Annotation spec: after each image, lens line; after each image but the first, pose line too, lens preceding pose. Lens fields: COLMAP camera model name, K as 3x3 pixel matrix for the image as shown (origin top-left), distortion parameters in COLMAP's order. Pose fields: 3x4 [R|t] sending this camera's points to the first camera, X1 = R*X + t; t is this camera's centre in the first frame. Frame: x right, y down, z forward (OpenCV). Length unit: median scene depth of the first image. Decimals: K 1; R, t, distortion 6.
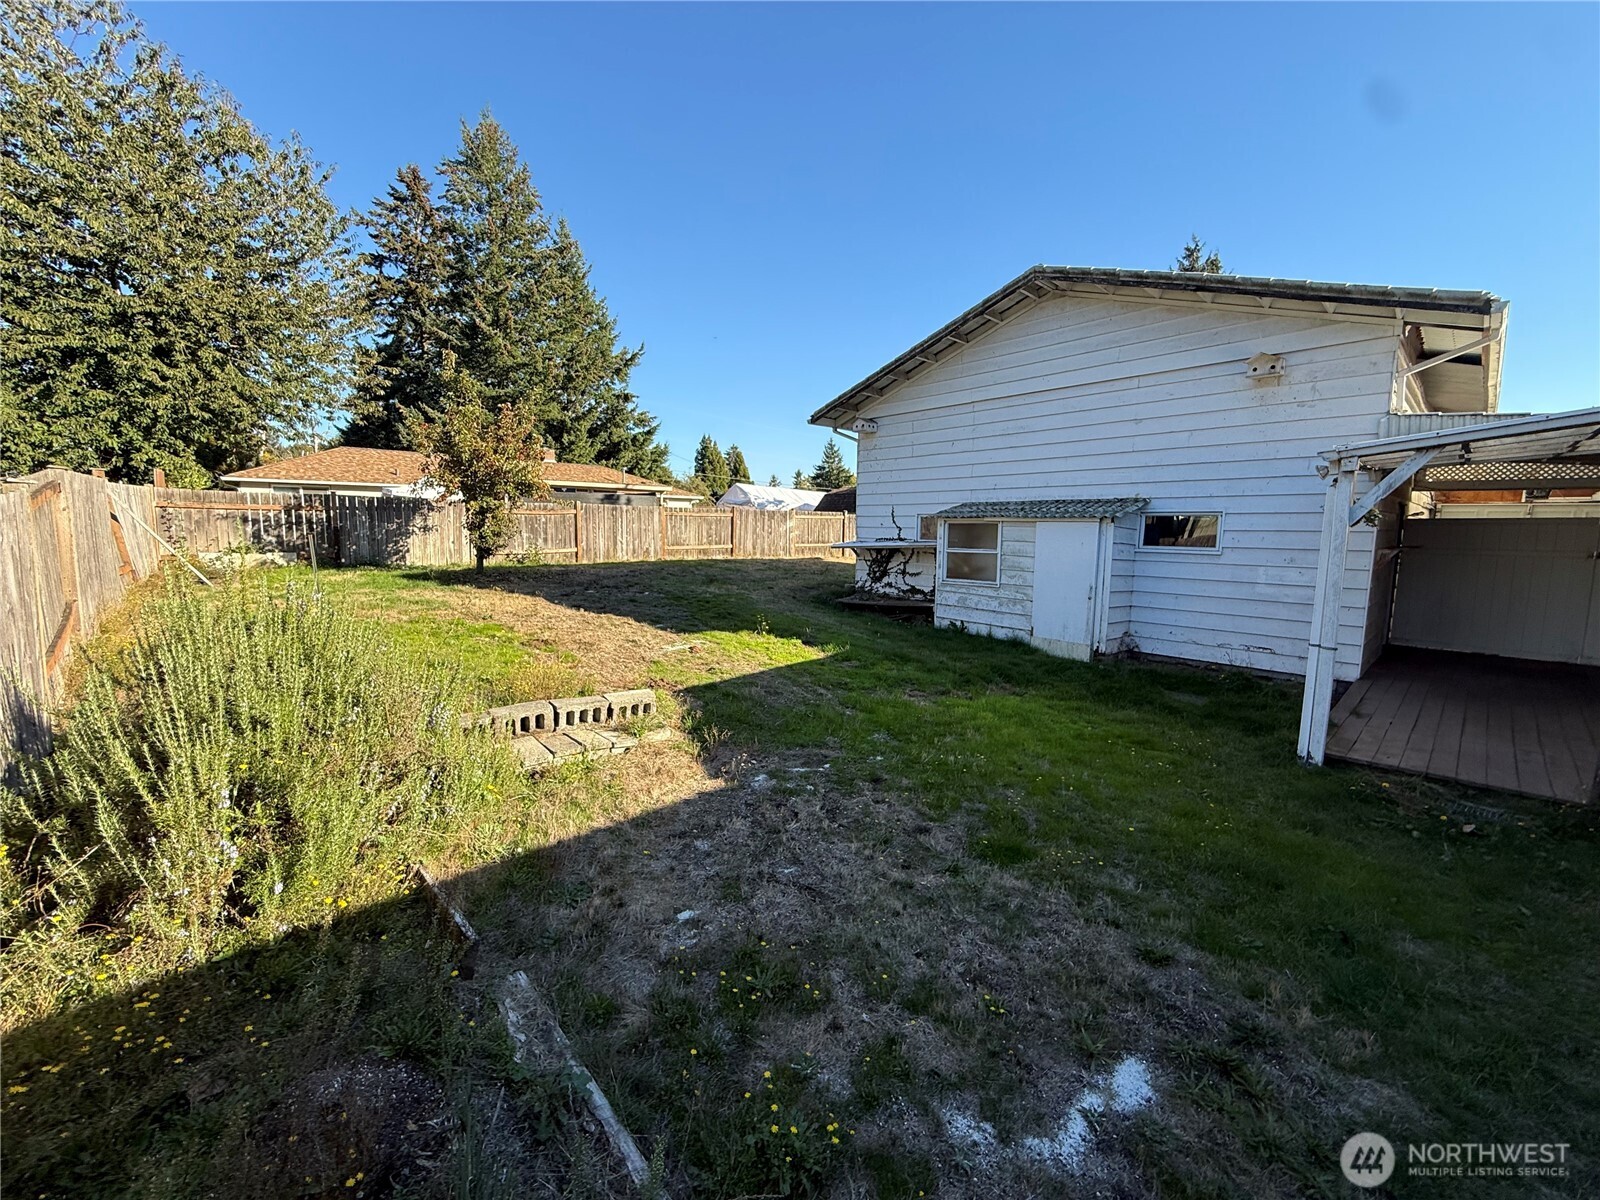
lens RADIAL K [[639.2, 0, 799.5], [0, 639.2, 598.6], [0, 0, 1]] dist [-0.002629, -0.000014]
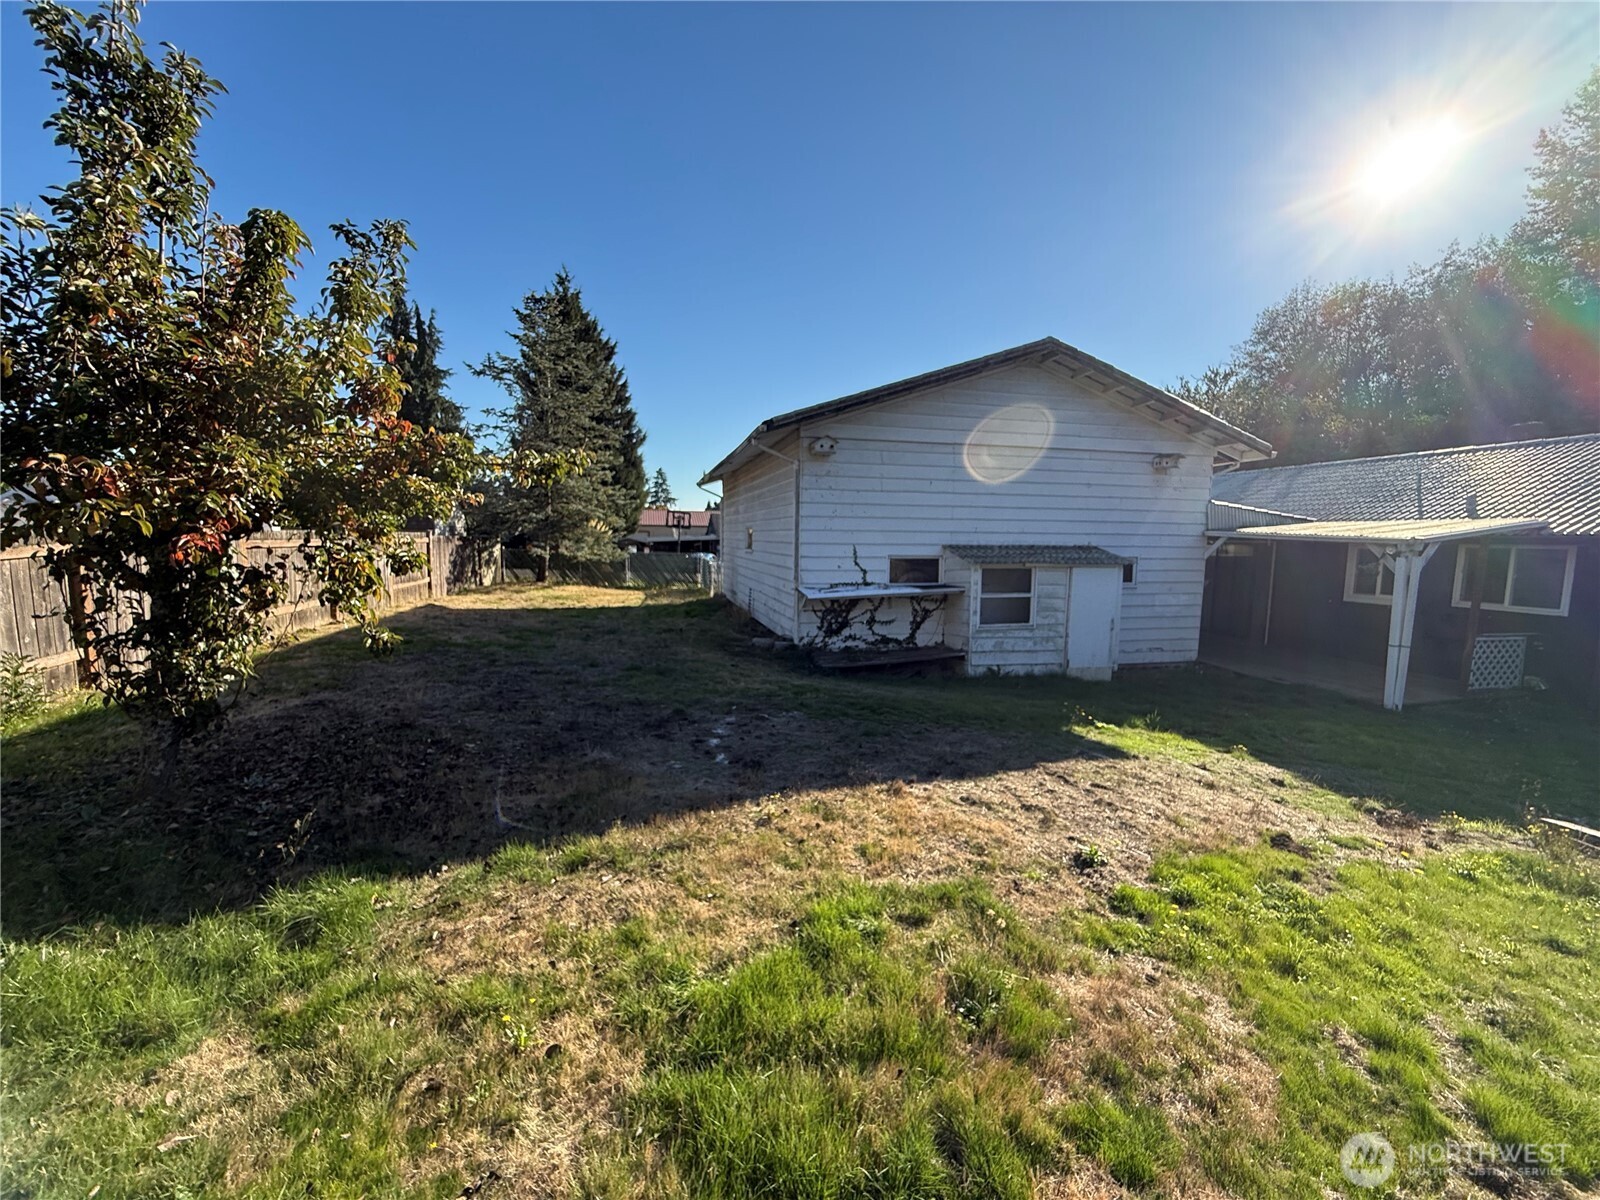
lens RADIAL K [[639.2, 0, 797.0], [0, 639.2, 606.5], [0, 0, 1]] dist [-0.002629, -0.000014]
pose [[0.488552, -0.094074, 0.867448, -0.656794], [0.090323, 0.994282, 0.056959, -0.122312], [-0.867847, 0.050523, 0.494256, 0.664695]]
